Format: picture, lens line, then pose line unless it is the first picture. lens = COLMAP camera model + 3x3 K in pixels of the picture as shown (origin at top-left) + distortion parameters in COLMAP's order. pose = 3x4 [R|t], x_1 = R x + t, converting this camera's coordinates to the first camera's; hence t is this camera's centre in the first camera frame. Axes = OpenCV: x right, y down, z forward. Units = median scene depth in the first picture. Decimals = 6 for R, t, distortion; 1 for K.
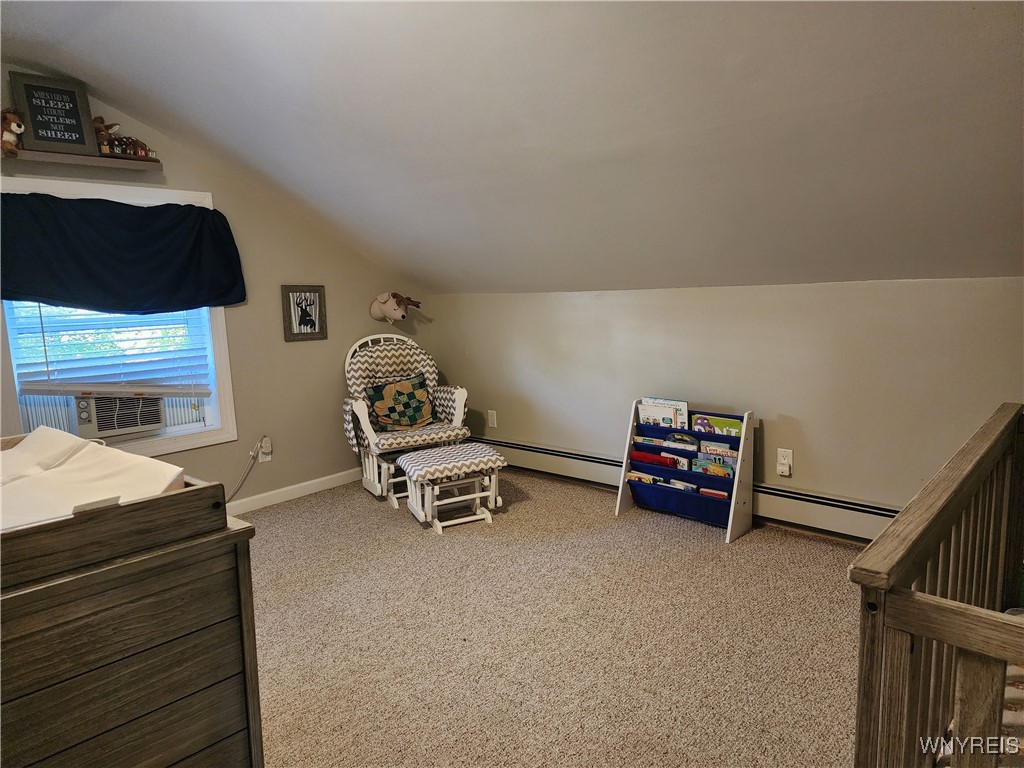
lens RADIAL K [[680.2, 0, 516.5], [0, 680.2, 386.3], [0, 0, 1]] dist [0.103589, -0.092454]
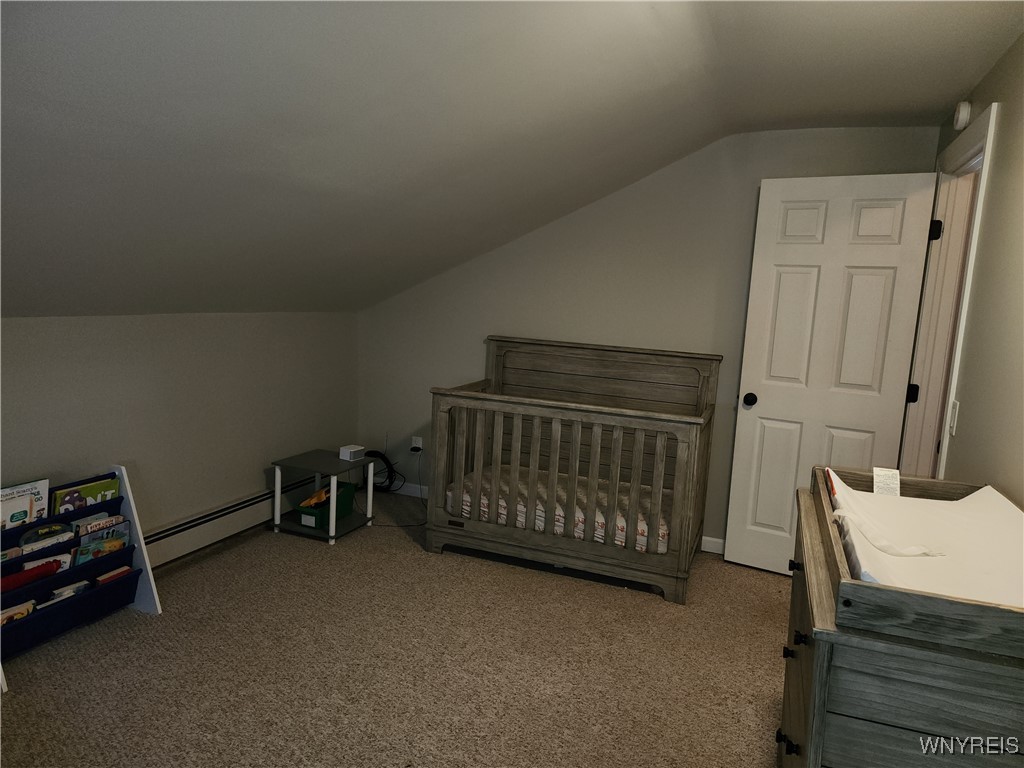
lens RADIAL K [[680.2, 0, 516.5], [0, 680.2, 386.3], [0, 0, 1]] dist [0.103589, -0.092454]
pose [[-0.354997, -0.108835, 0.928511, -0.593486], [0.114259, 0.980703, 0.158637, -0.131783], [-0.927859, 0.162406, -0.335711, 0.776020]]
